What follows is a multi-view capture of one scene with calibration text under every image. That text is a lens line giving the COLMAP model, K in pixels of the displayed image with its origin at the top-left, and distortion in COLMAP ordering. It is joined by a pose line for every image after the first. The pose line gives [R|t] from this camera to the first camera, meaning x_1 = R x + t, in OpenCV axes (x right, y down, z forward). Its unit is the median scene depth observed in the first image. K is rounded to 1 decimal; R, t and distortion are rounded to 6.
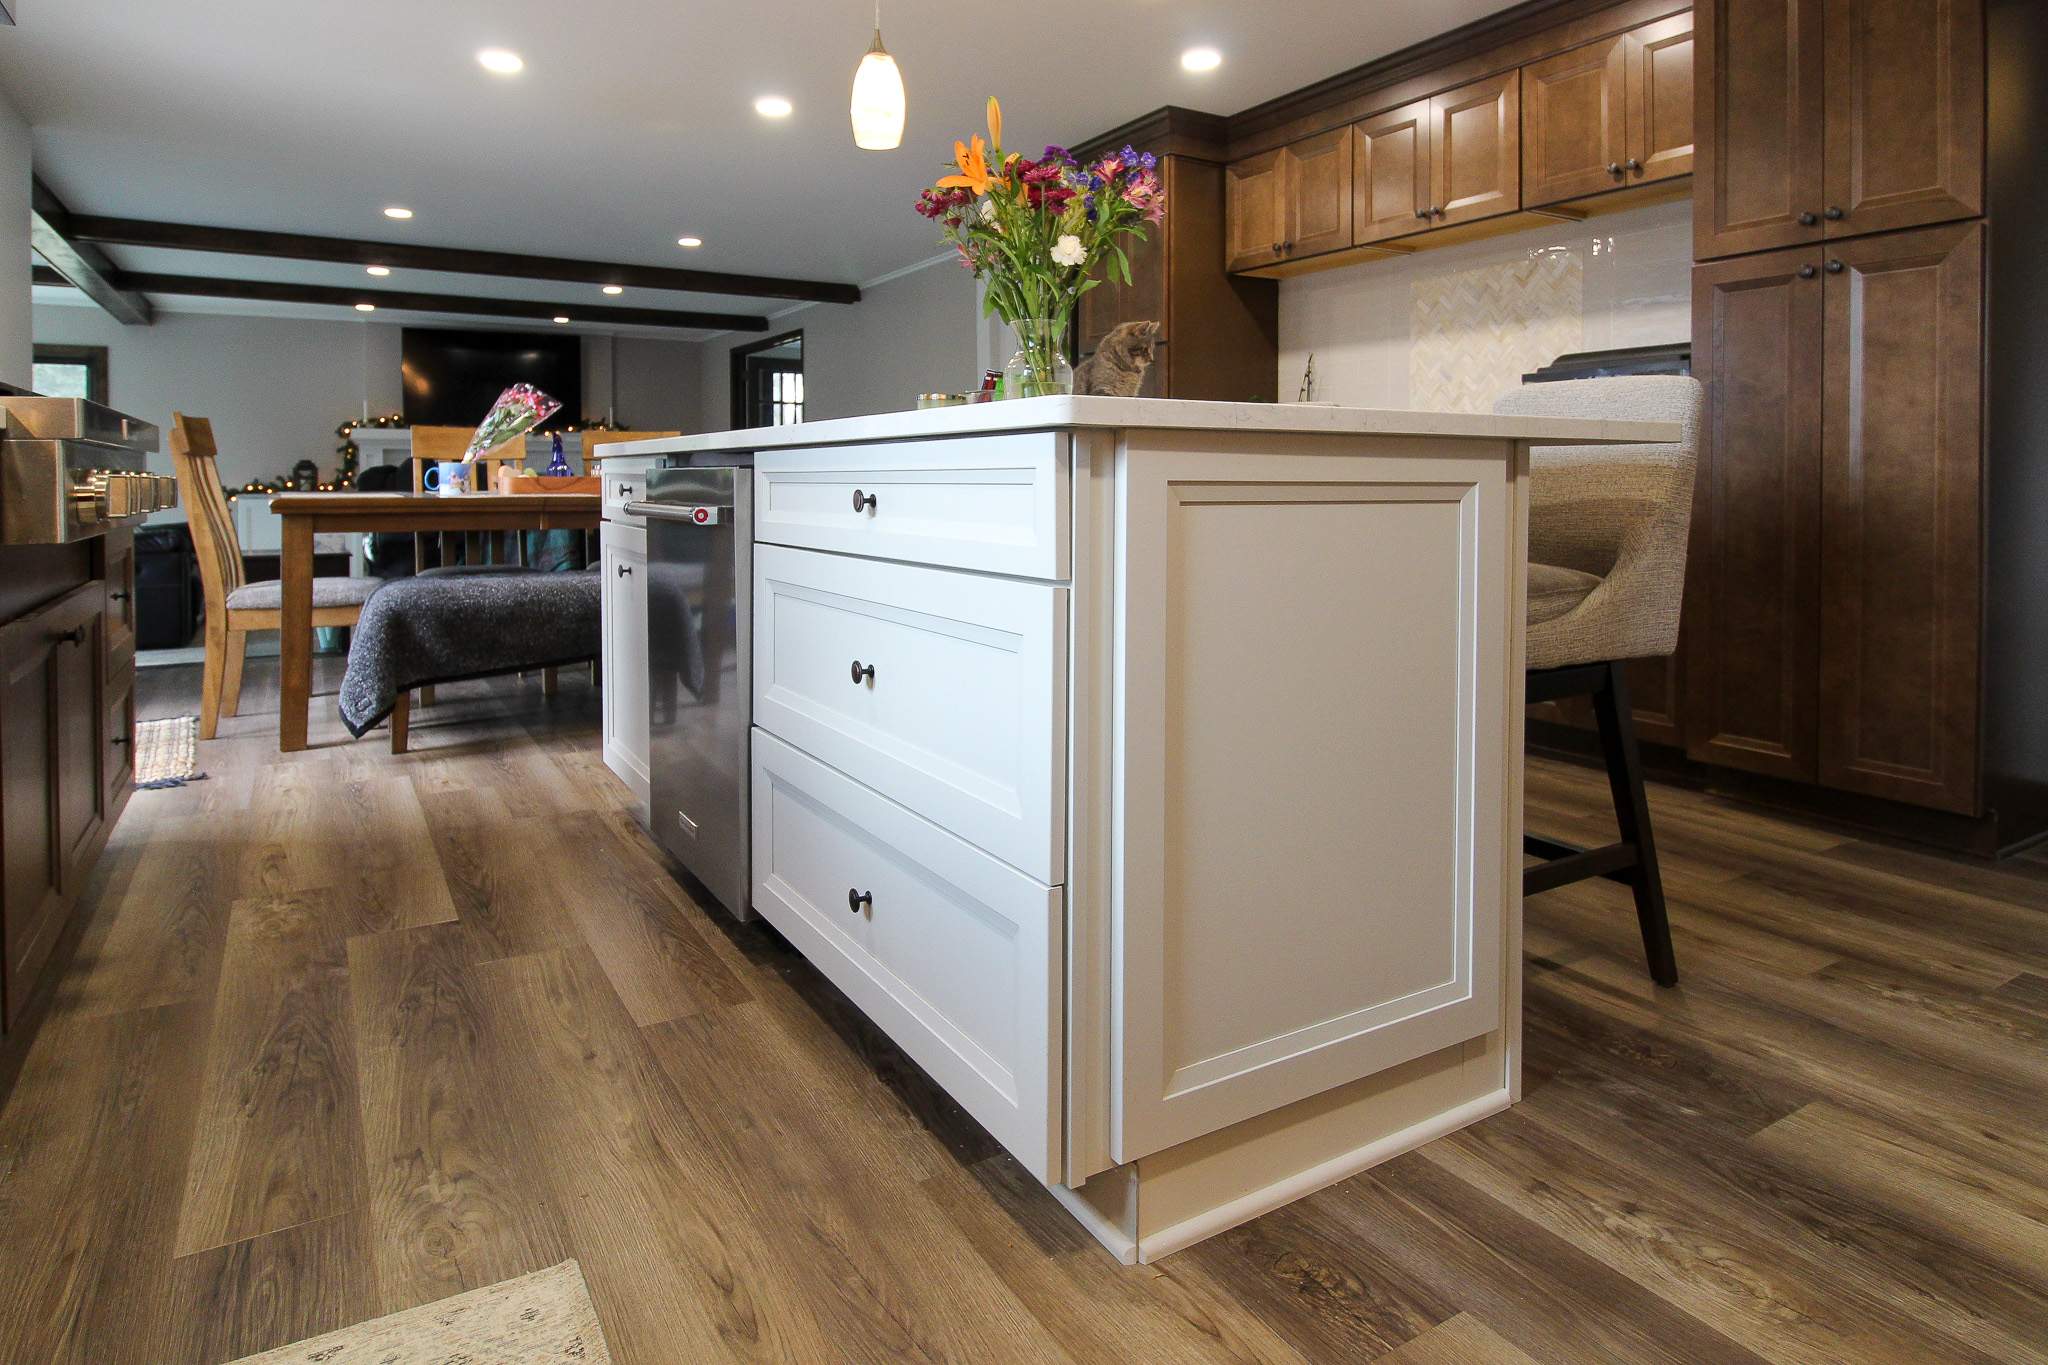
lens RADIAL K [[1163.4, 0, 1012.0], [0, 1163.4, 492.1], [0, 0, 1]] dist [-0.011703, -0.000582]
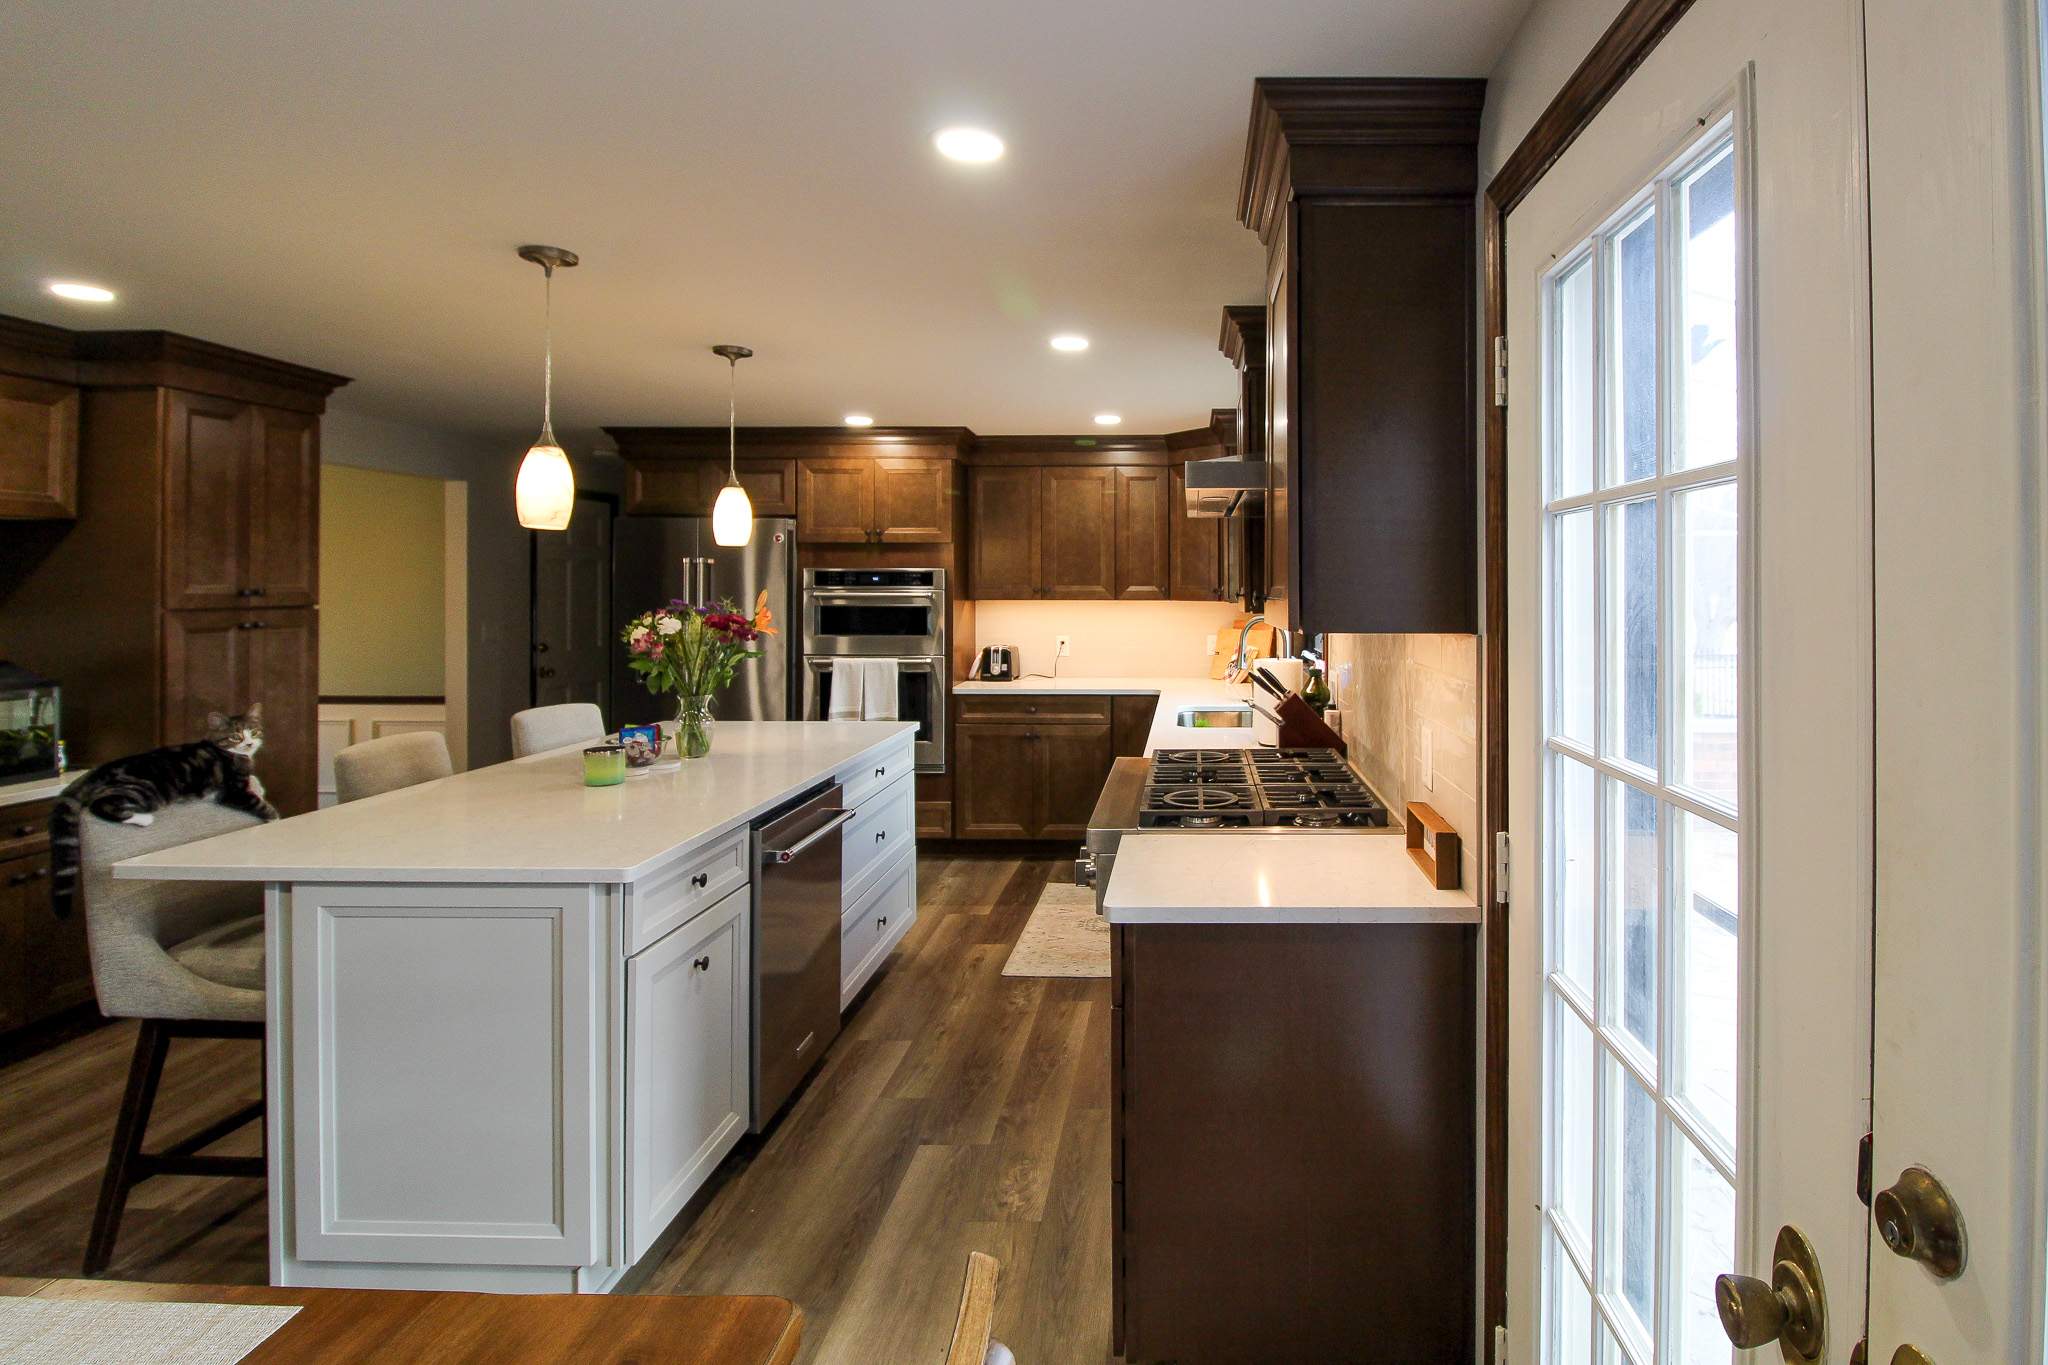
lens RADIAL K [[983.5, 0, 1184.0], [0, 983.5, 595.9], [0, 0, 1]] dist [-0.011746, -0.005615]
pose [[-0.853185, -0.006036, 0.521573, -1.087439], [0.005656, 0.999767, 0.020822, -0.252958], [-0.521578, 0.020715, -0.852952, 1.459810]]
